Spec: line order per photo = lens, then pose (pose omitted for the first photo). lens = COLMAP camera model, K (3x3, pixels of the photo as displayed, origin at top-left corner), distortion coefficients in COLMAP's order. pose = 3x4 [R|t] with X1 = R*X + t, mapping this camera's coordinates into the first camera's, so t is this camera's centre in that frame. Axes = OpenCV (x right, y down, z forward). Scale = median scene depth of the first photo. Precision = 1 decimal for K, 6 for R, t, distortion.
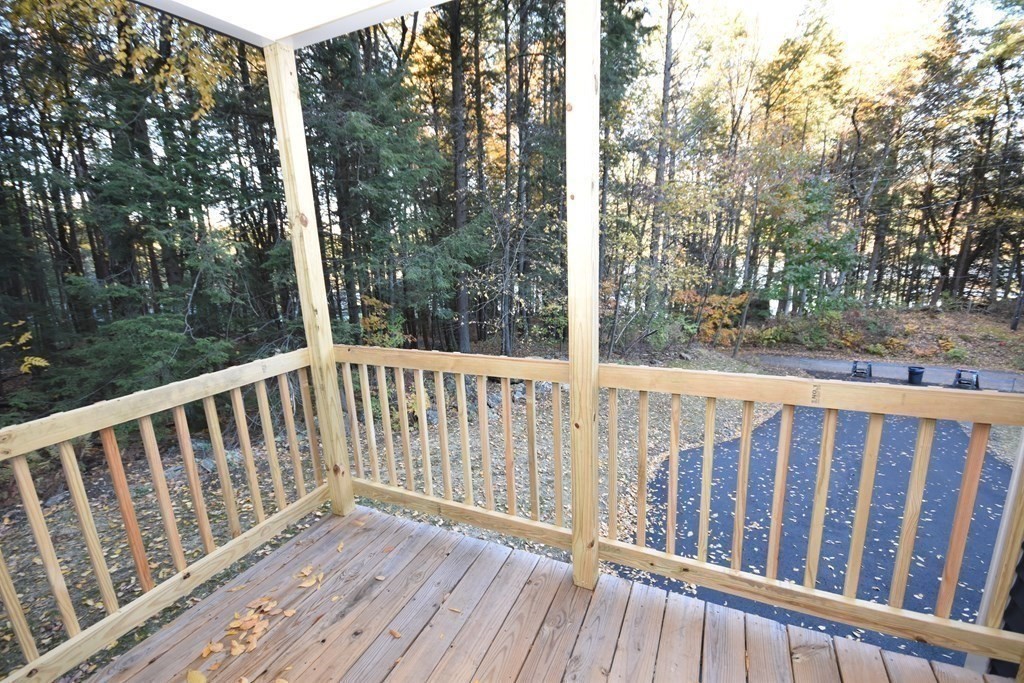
lens RADIAL K [[478.9, 0, 511.3], [0, 478.9, 360.8], [0, 0, 1]] dist [-0.000334, -0.000279]
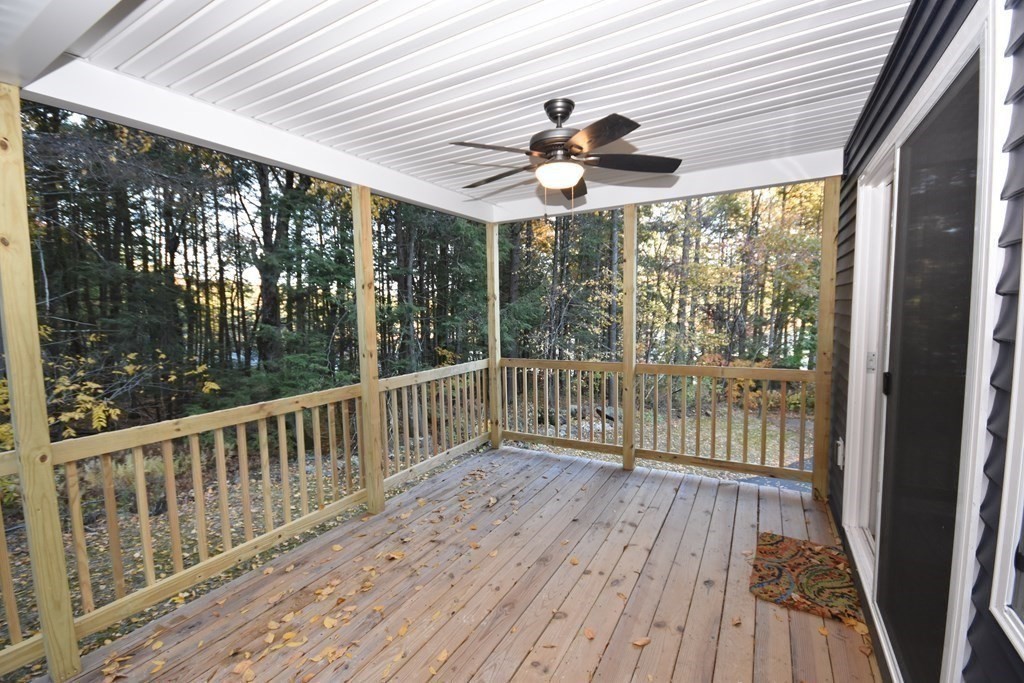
lens RADIAL K [[474.6, 0, 513.3], [0, 474.6, 350.9], [0, 0, 1]] dist [-0.001773, -0.000185]
pose [[0.997646, 0.029585, -0.061870, -0.019824], [-0.038488, 0.988230, -0.148053, 0.023184], [0.056762, 0.150086, 0.987042, -0.096407]]
